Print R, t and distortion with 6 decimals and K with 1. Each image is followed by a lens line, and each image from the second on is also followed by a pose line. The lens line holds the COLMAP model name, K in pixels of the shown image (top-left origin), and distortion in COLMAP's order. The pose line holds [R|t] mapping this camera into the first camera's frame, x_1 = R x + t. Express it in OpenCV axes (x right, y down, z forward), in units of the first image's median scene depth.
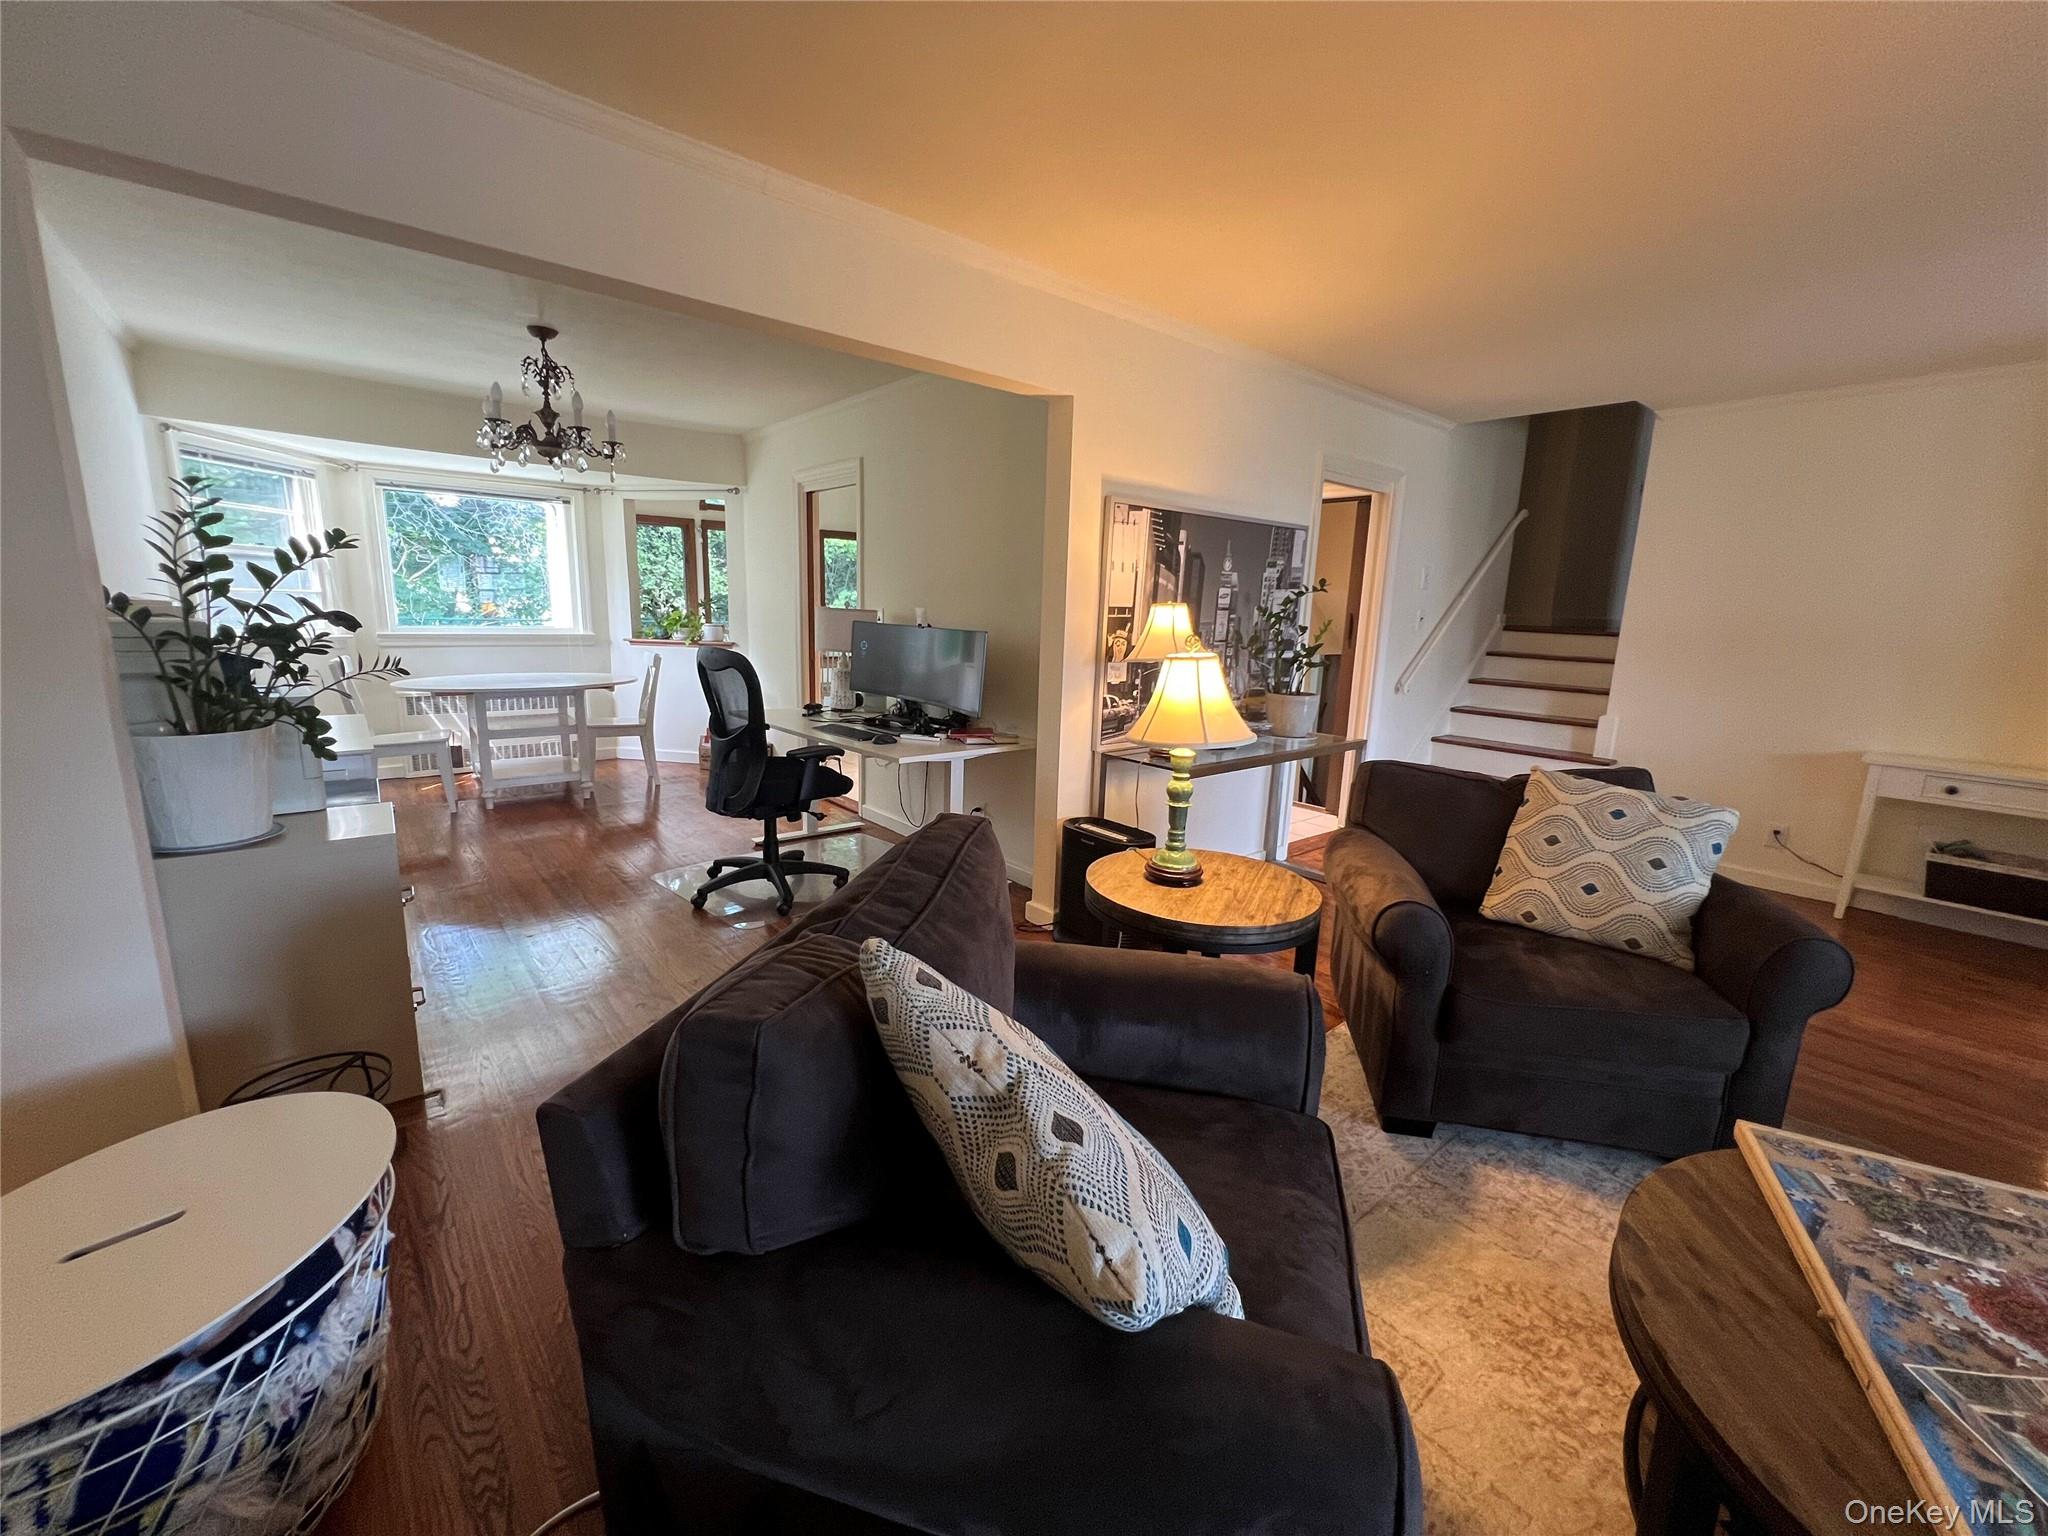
lens RADIAL K [[822.1, 0, 1020.2], [0, 822.1, 759.8], [0, 0, 1]] dist [0.000901, -0.000079]
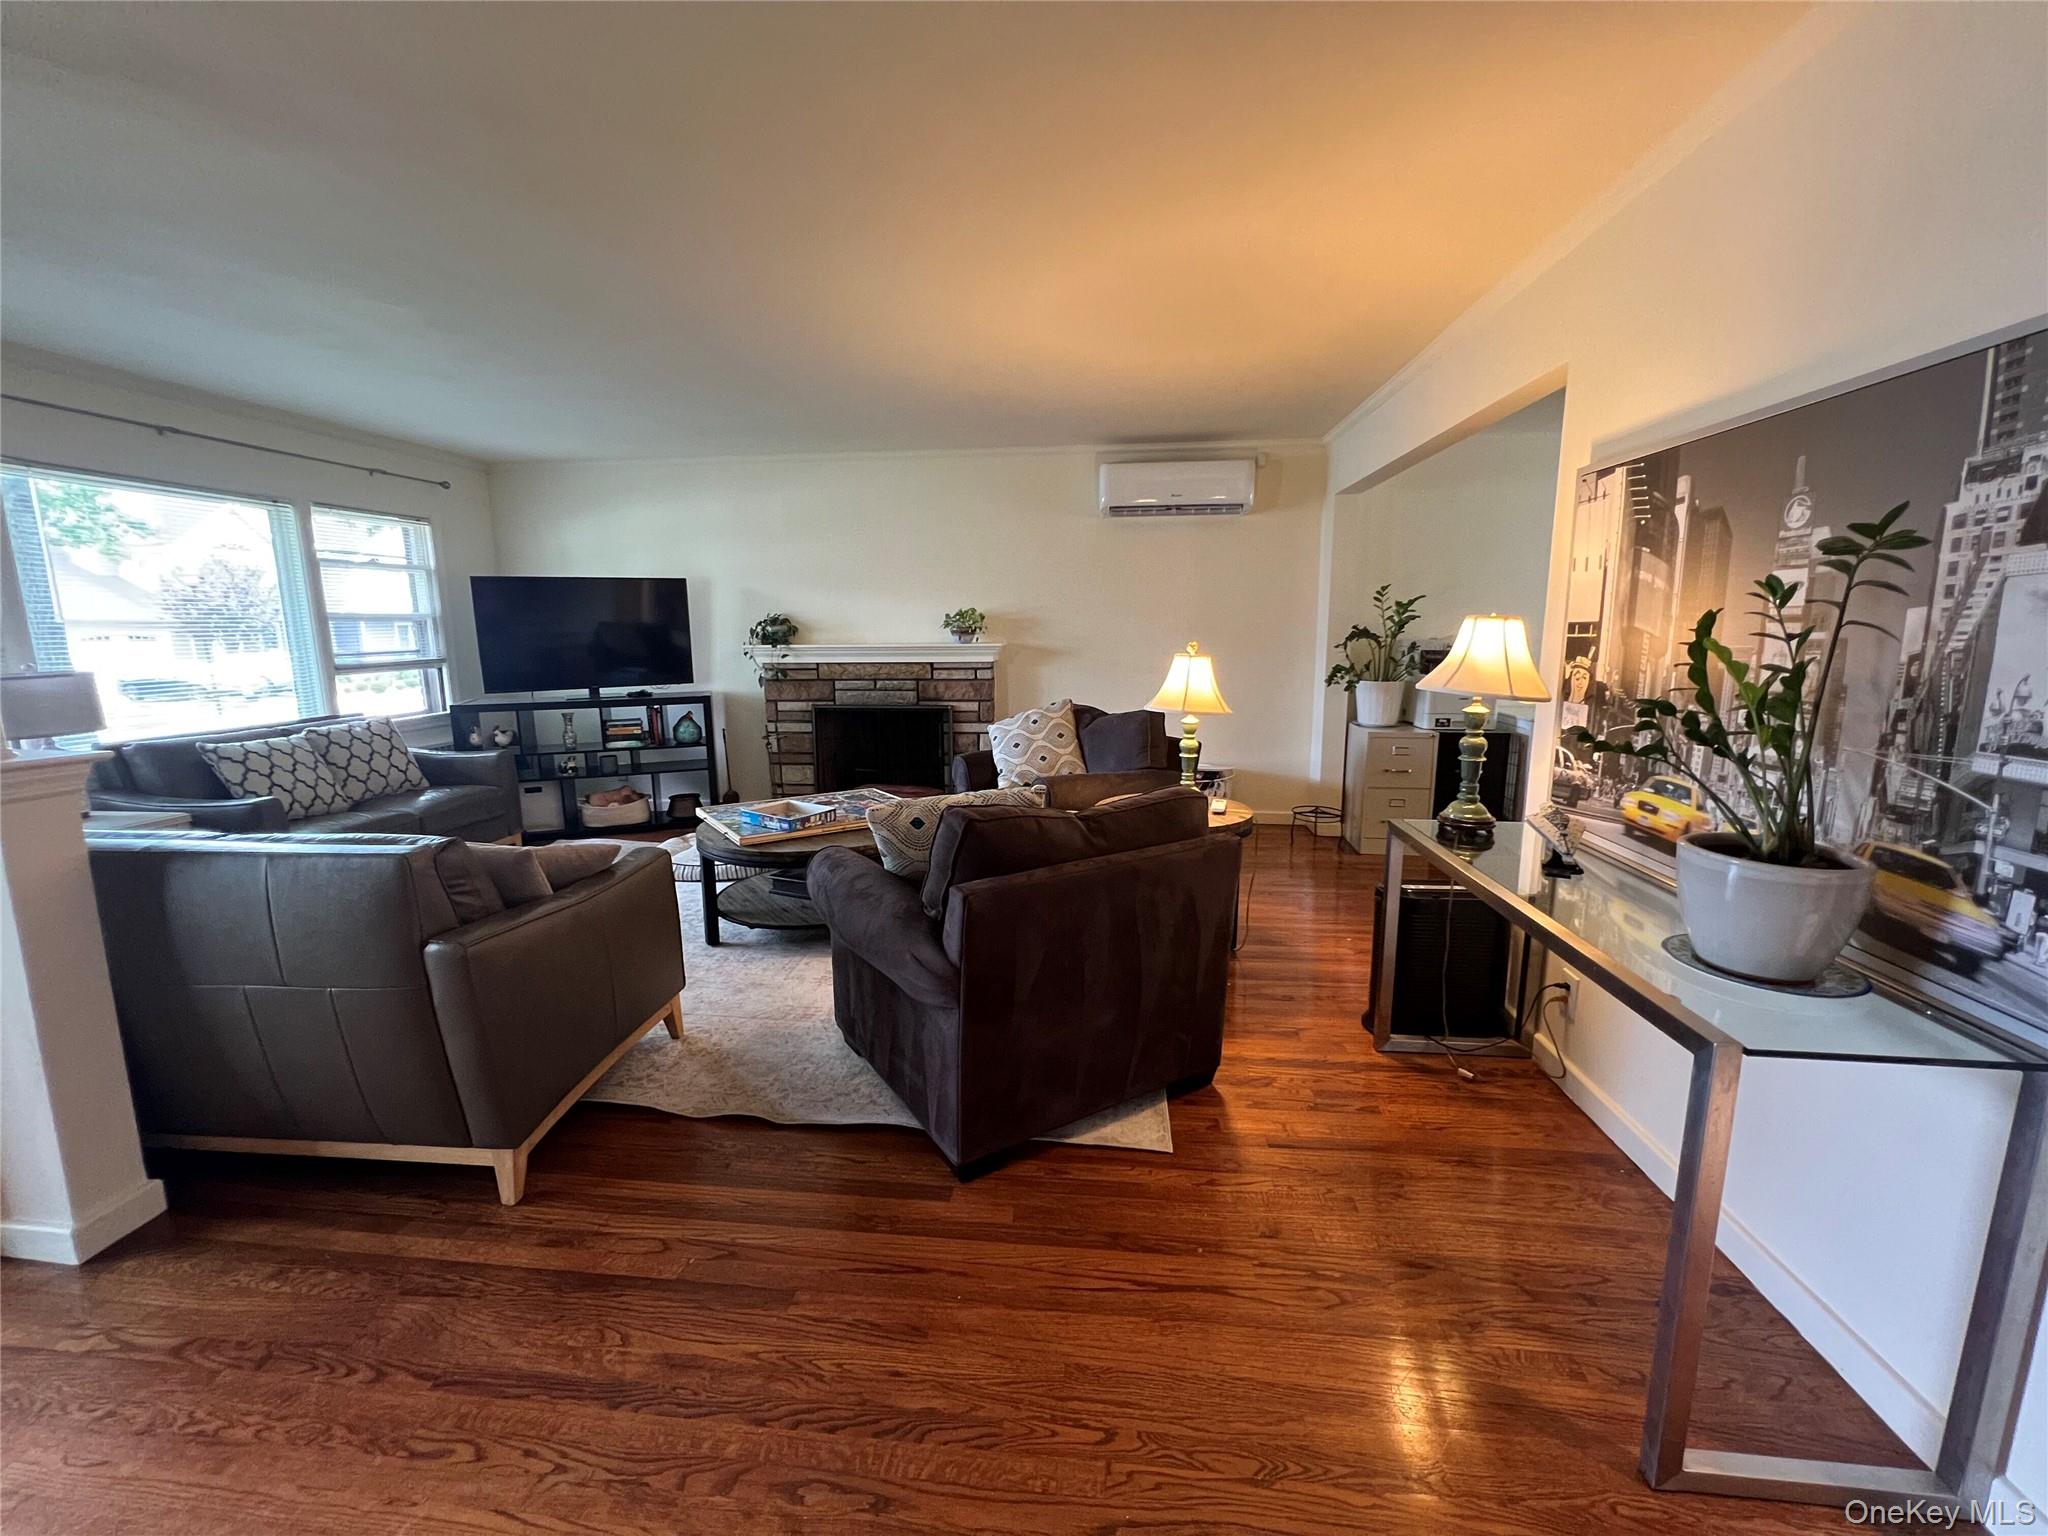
lens RADIAL K [[822.3, 0, 1014.0], [0, 822.3, 764.6], [0, 0, 1]] dist [0.000090, 0.000607]
pose [[-0.727377, 0.090442, -0.680252, 0.901189], [-0.142330, 0.949839, 0.278475, -0.188354], [0.671315, 0.299377, -0.678019, 1.130051]]
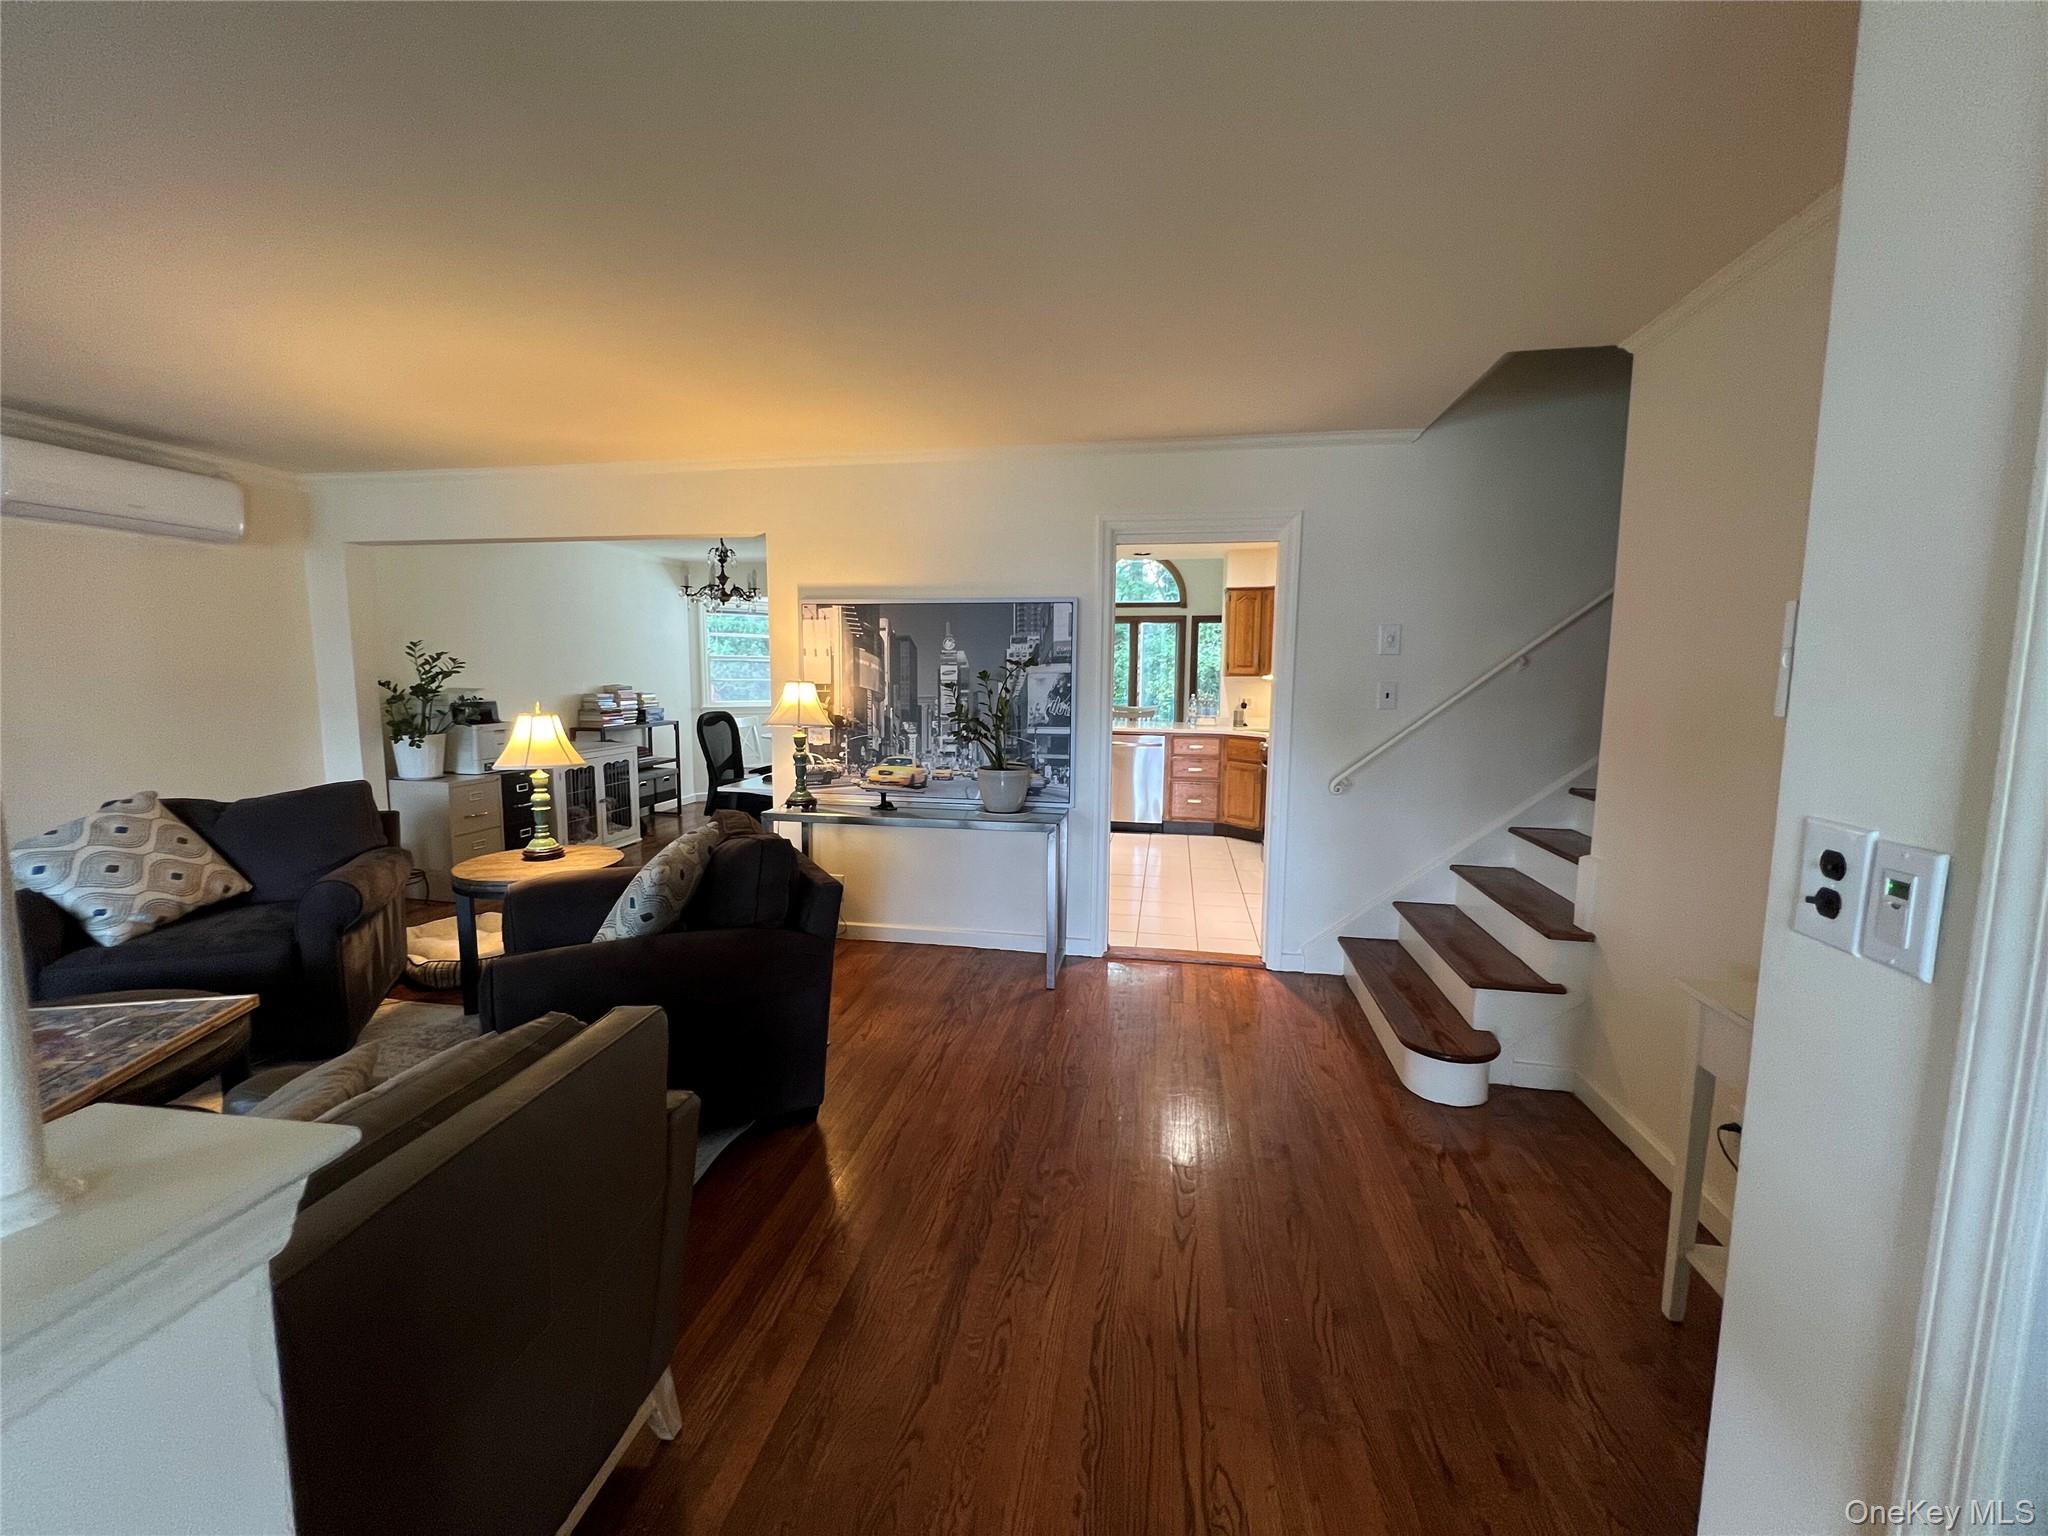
lens RADIAL K [[822.1, 0, 1016.5], [0, 822.1, 766.7], [0, 0, 1]] dist [0.000901, -0.000079]
pose [[0.639628, 0.066336, -0.765817, 1.229652], [-0.133192, 0.990764, -0.025424, -0.066527], [0.757057, 0.118262, 0.642556, 0.419871]]
